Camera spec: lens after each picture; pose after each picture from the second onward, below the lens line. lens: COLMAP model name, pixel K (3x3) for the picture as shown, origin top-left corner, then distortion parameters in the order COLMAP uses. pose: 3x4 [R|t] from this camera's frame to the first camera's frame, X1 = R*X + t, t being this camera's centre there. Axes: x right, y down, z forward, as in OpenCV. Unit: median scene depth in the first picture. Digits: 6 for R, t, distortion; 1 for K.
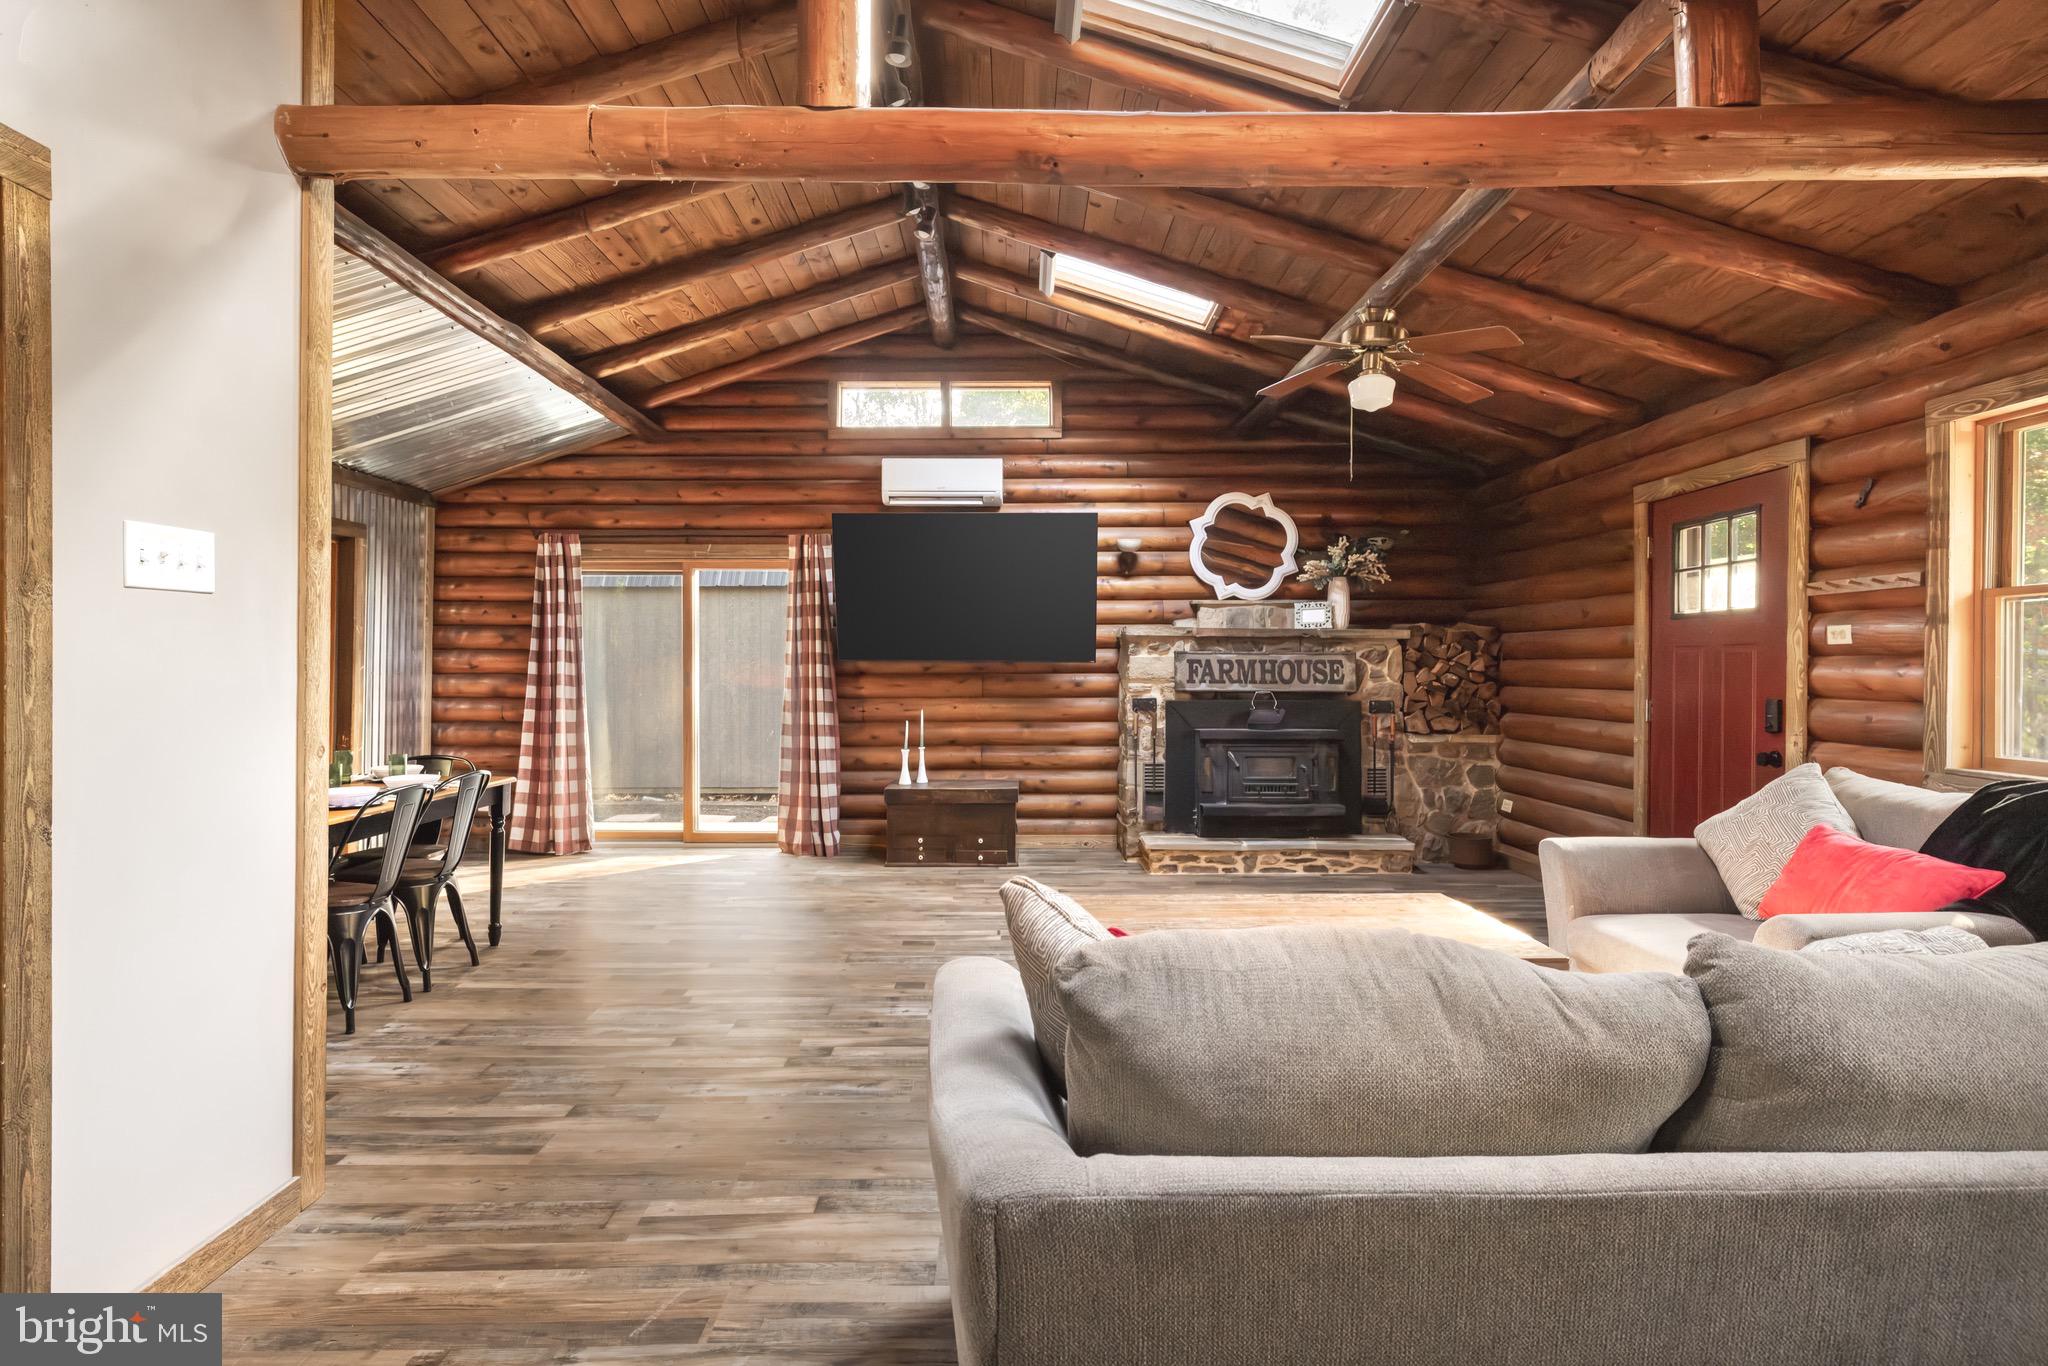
lens RADIAL K [[1052.1, 0, 1003.0], [0, 1052.1, 673.5], [0, 0, 1]] dist [-0.002629, 0.000438]
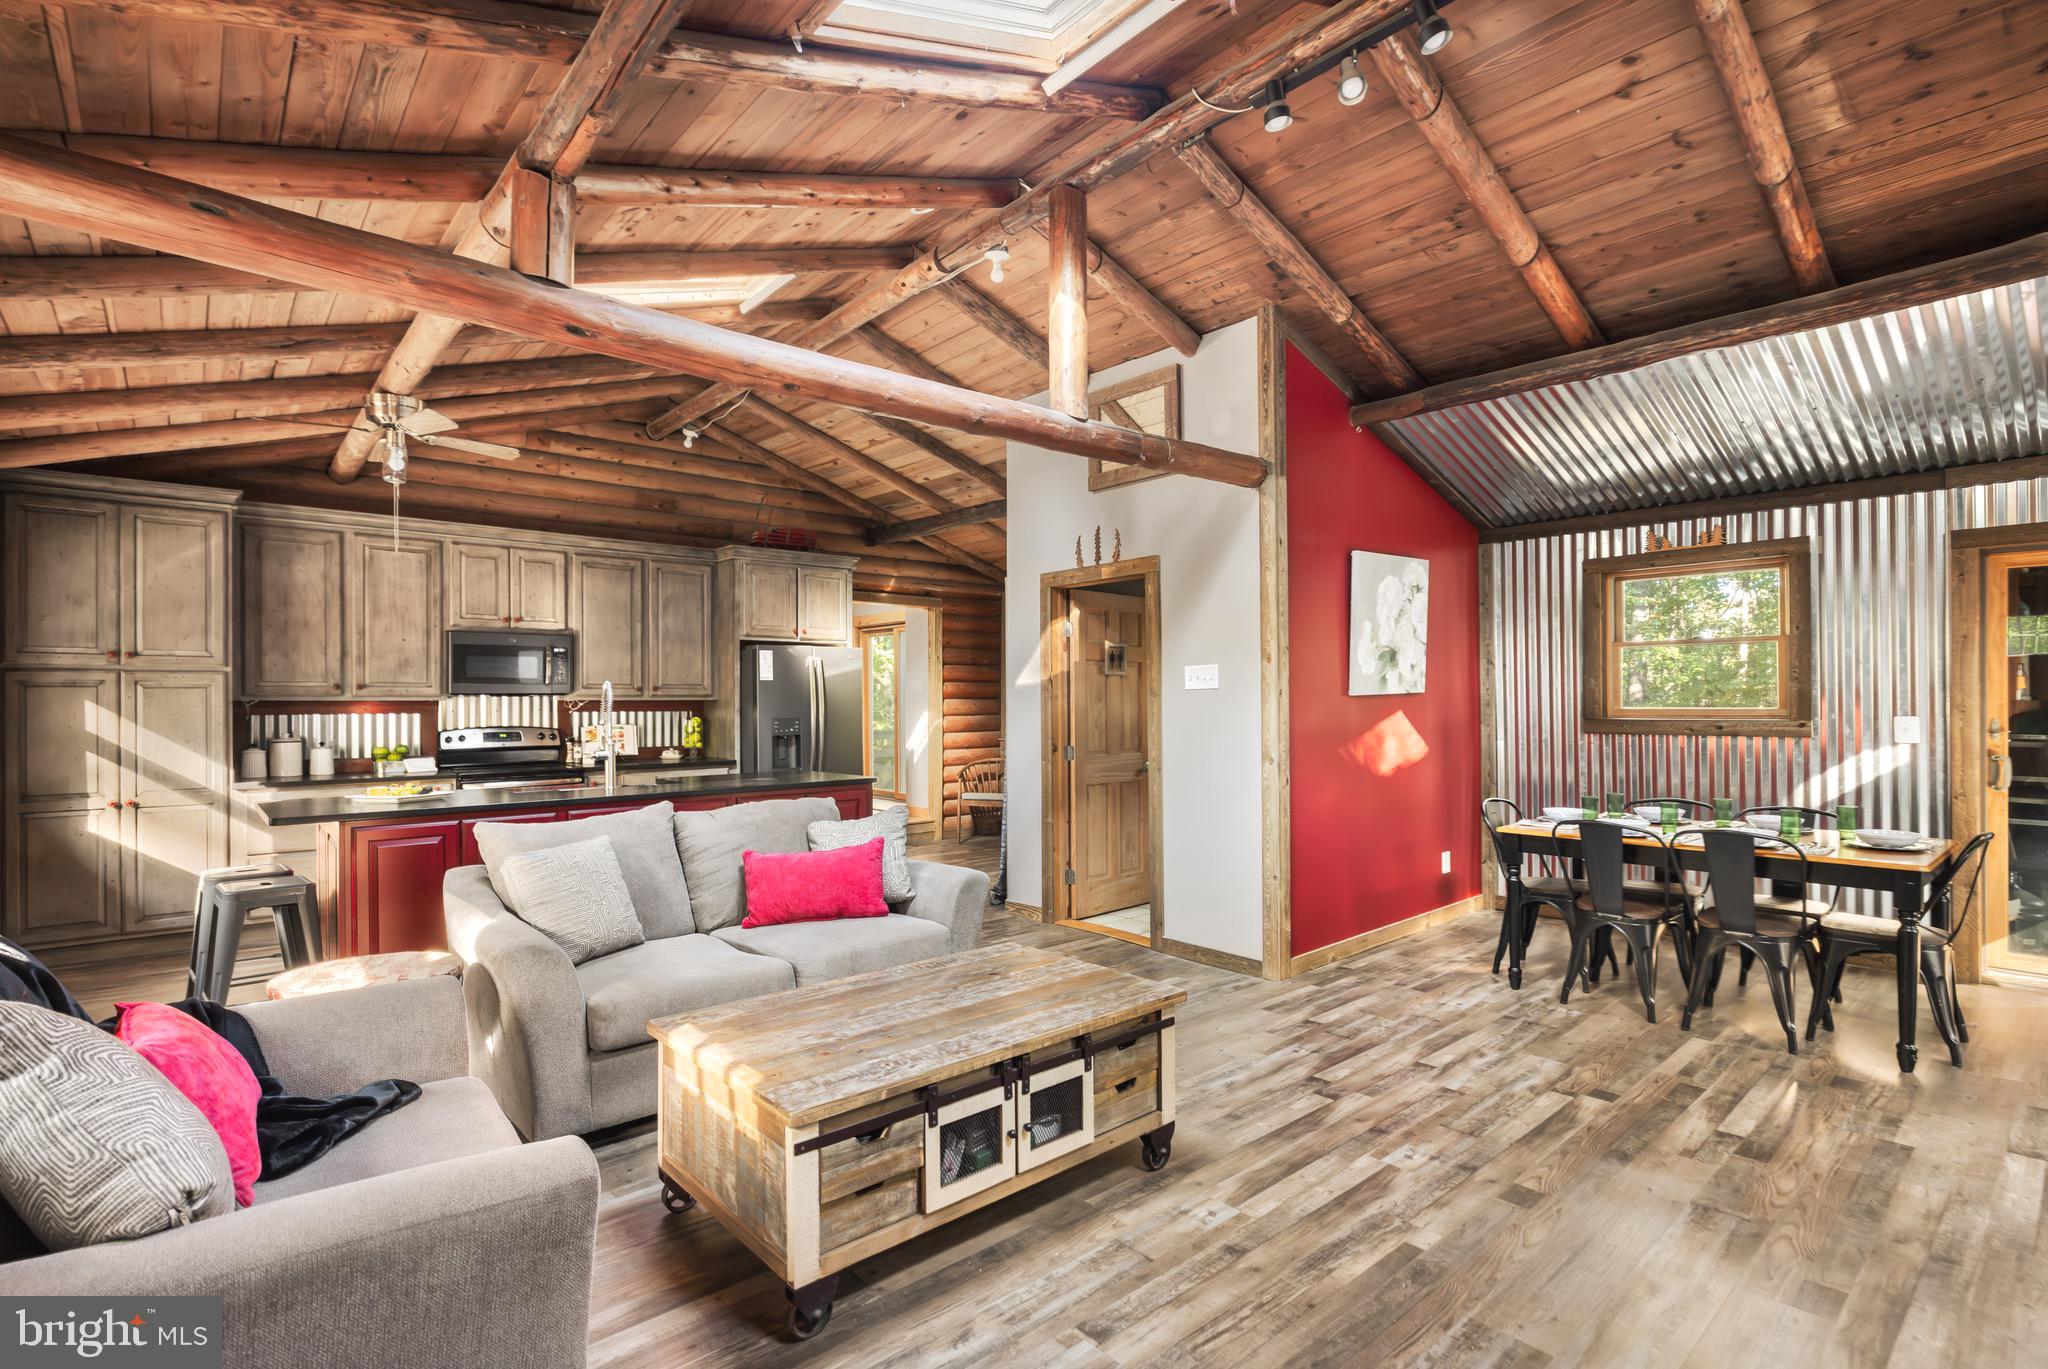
lens RADIAL K [[958.8, 0, 1022.7], [0, 958.8, 692.9], [0, 0, 1]] dist [-0.001846, -0.002296]
pose [[-0.747742, -0.003163, -0.663982, 0.418680], [0.001054, 0.999982, -0.005951, -0.021513], [0.663989, -0.005149, -0.747725, 0.915300]]
